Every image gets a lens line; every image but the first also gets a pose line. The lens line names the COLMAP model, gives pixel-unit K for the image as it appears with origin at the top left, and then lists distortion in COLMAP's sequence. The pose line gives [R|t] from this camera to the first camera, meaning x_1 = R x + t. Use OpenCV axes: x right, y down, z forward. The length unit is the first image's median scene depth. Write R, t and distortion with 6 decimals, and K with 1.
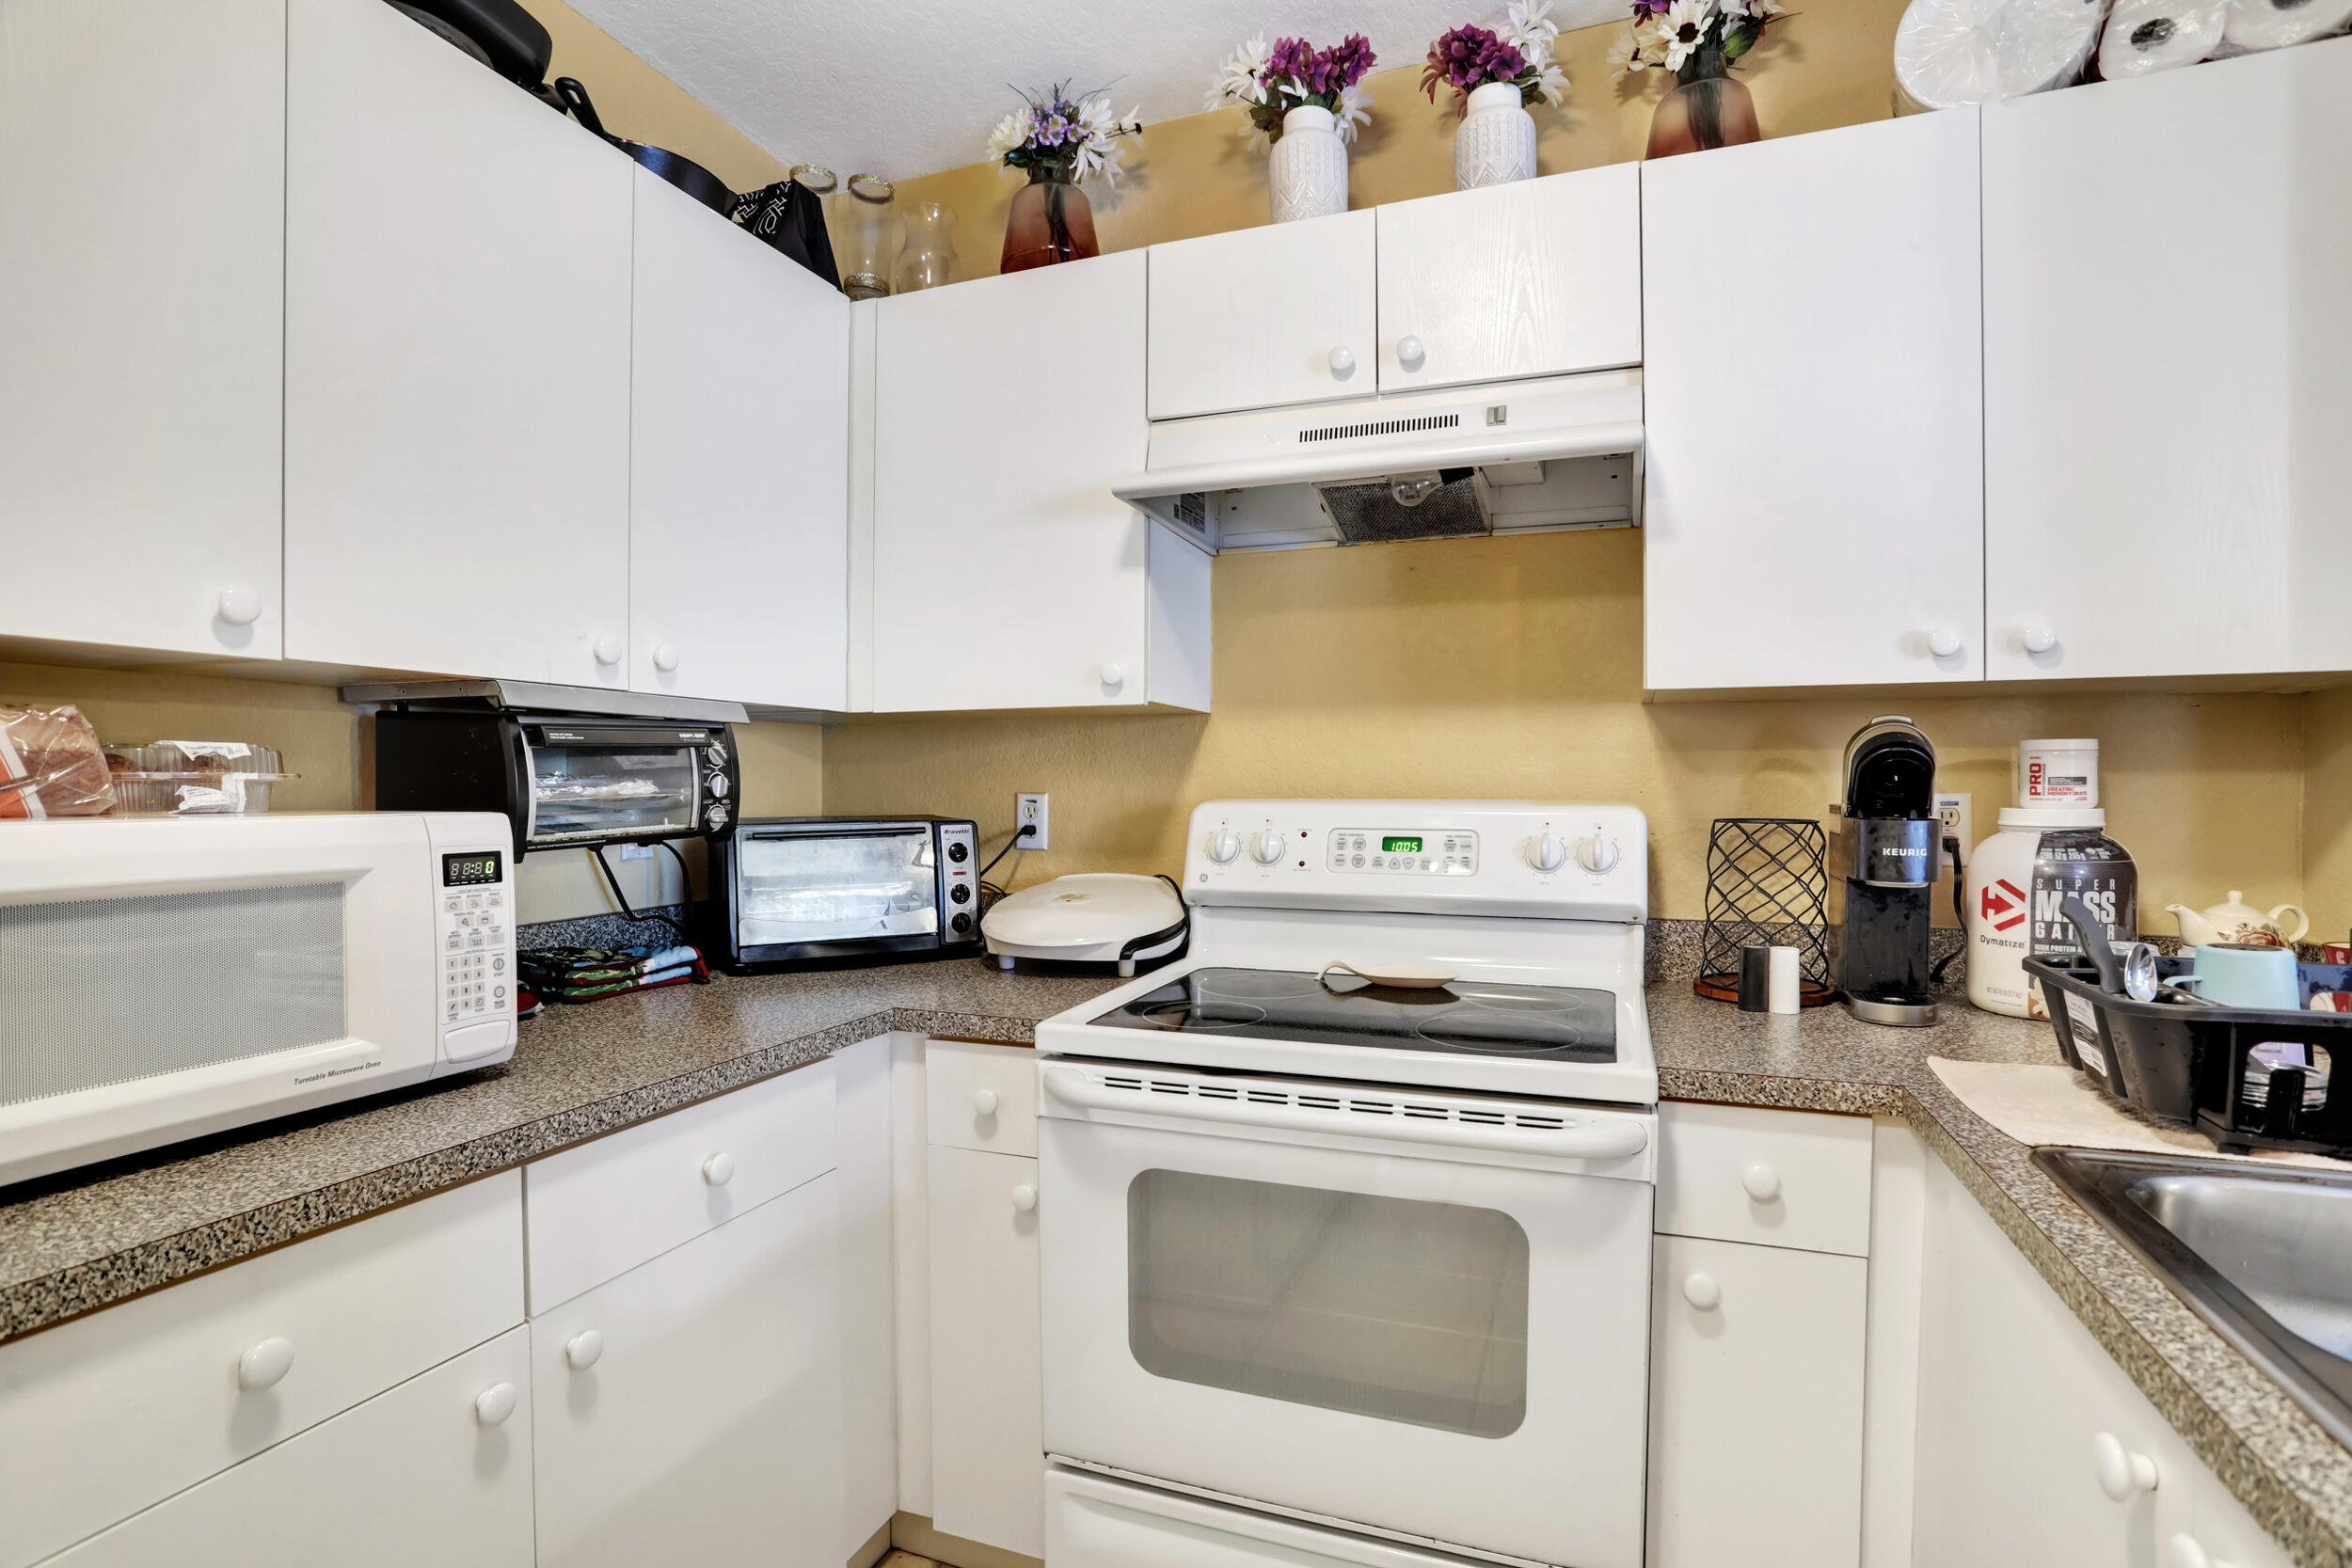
lens RADIAL K [[1136.8, 0, 1171.2], [0, 1136.8, 804.7], [0, 0, 1]] dist [-0.050877, 0.008678]
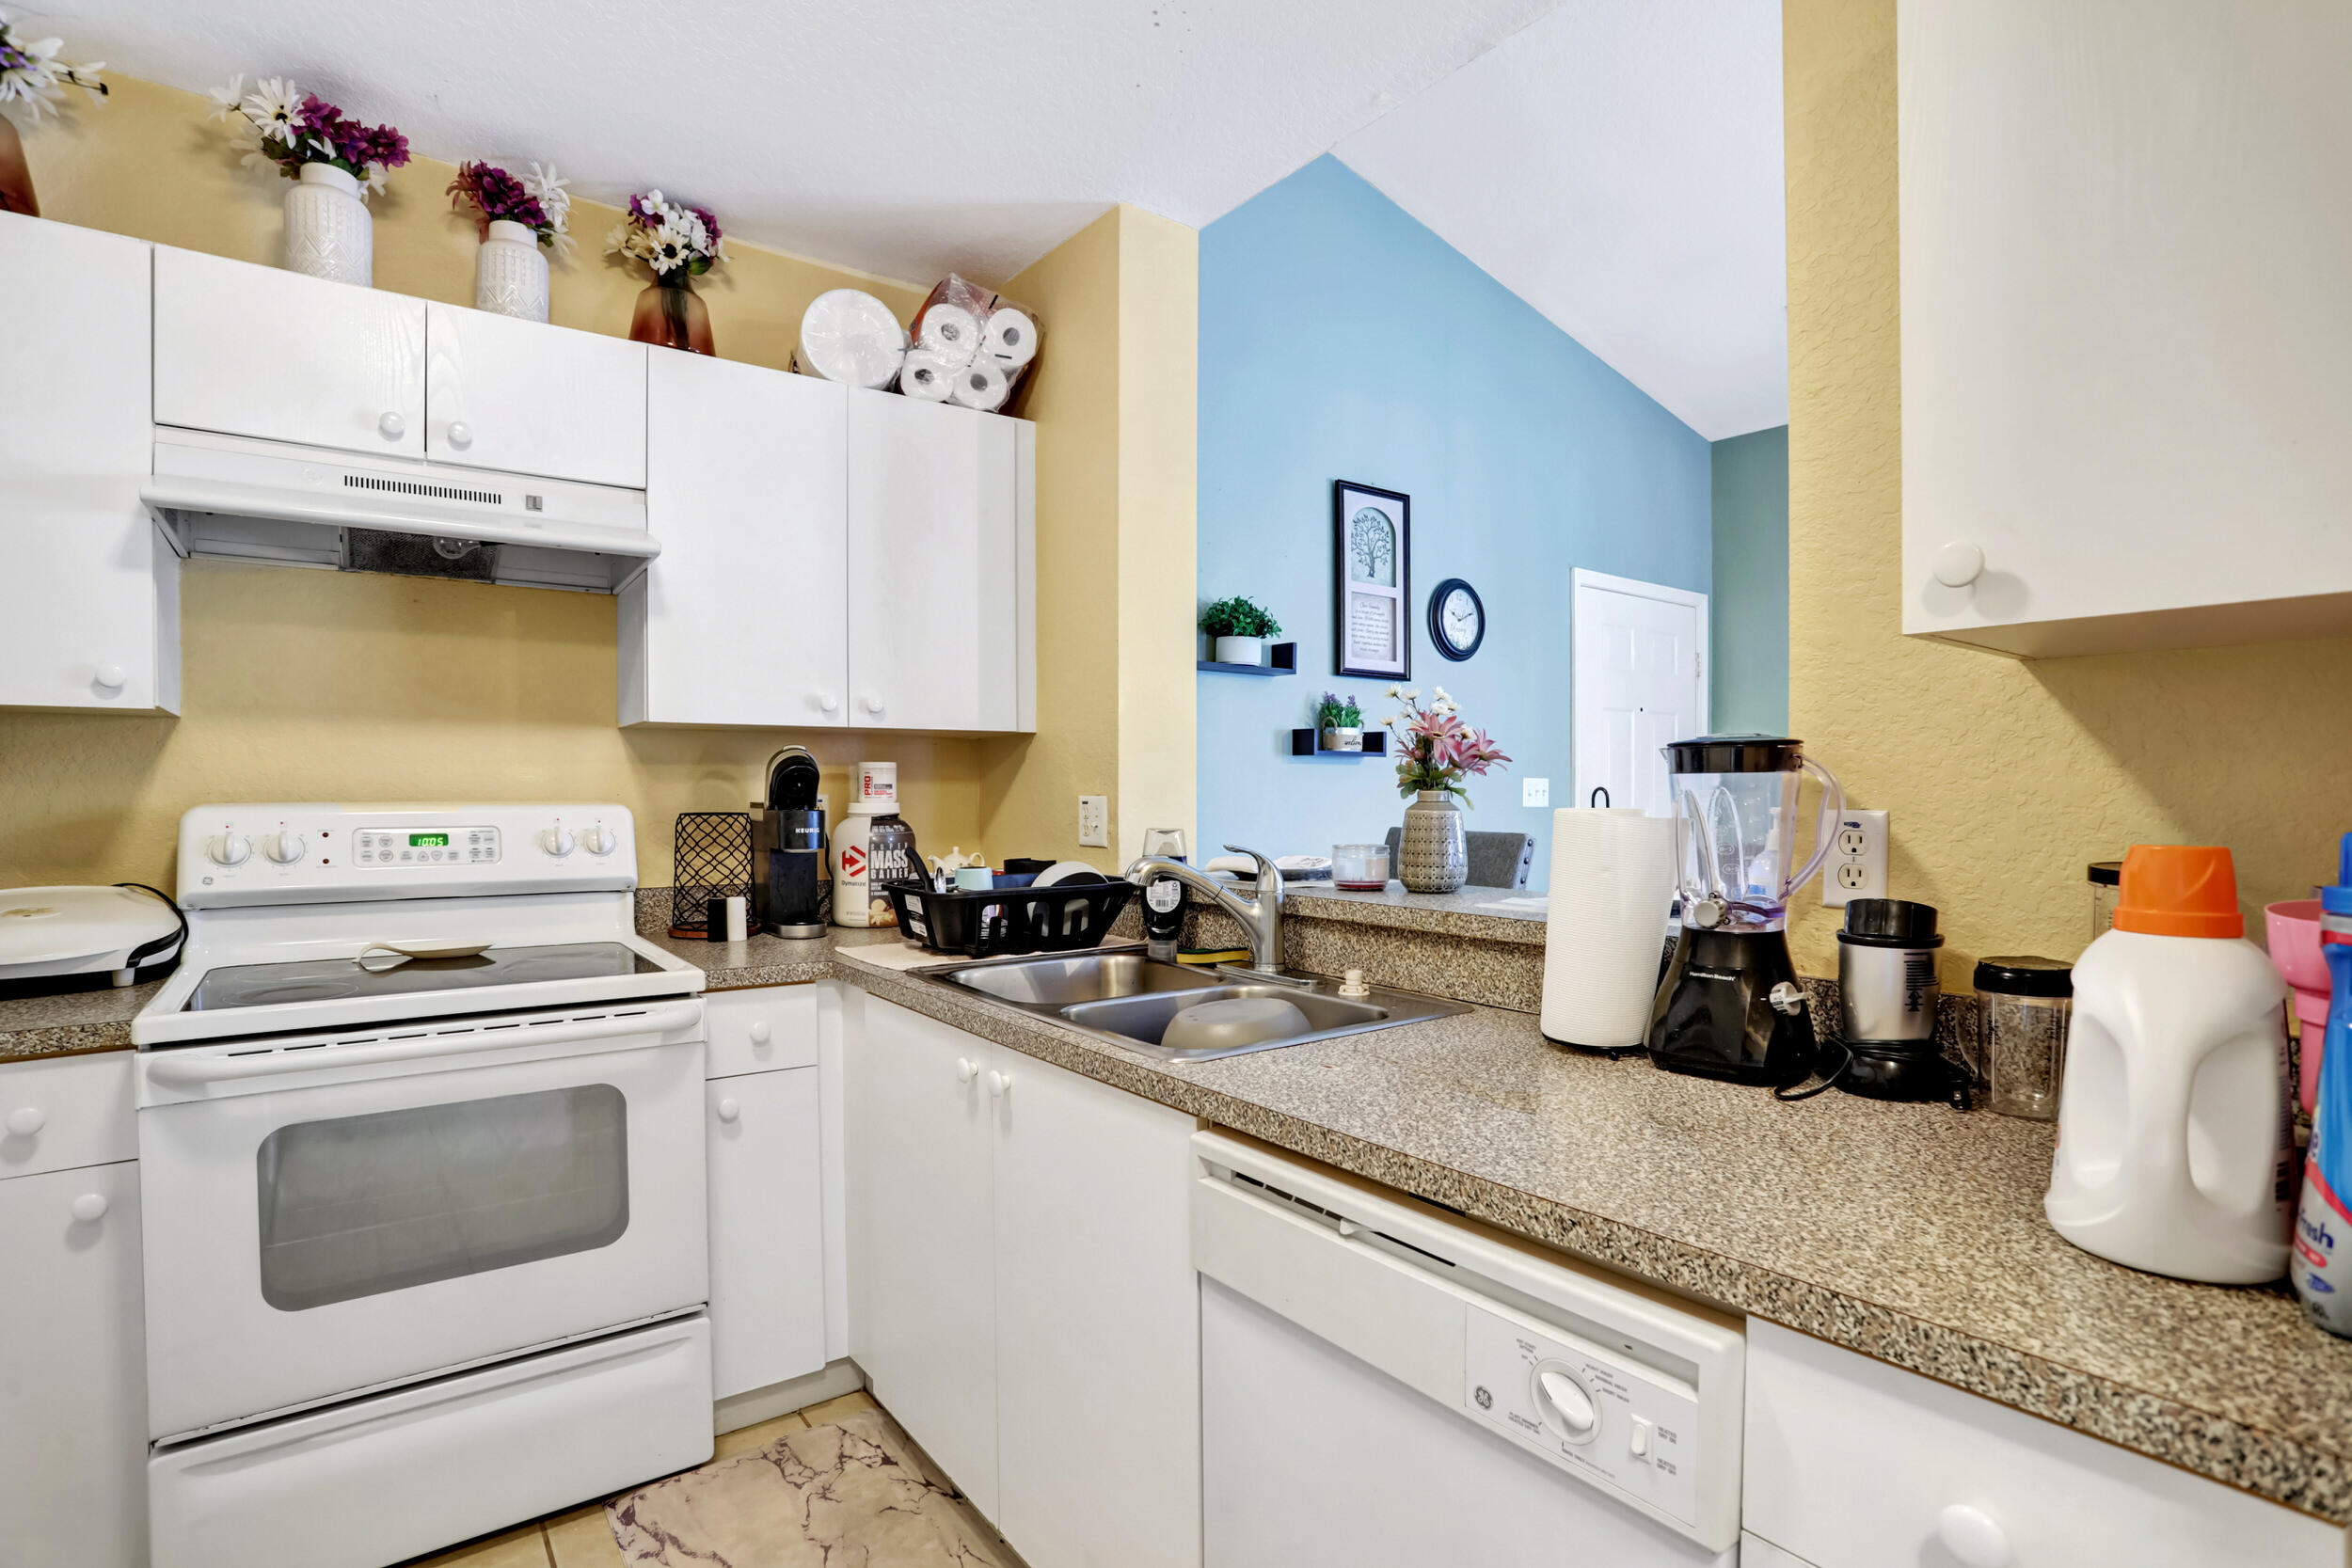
lens RADIAL K [[1136.8, 0, 1184.0], [0, 1136.8, 791.5], [0, 0, 1]] dist [-0.050877, 0.008678]
pose [[0.528077, -0.001968, 0.849194, -0.381094], [0.014420, 0.999874, -0.006650, 0.003852], [-0.849074, 0.015757, 0.528039, -0.285434]]
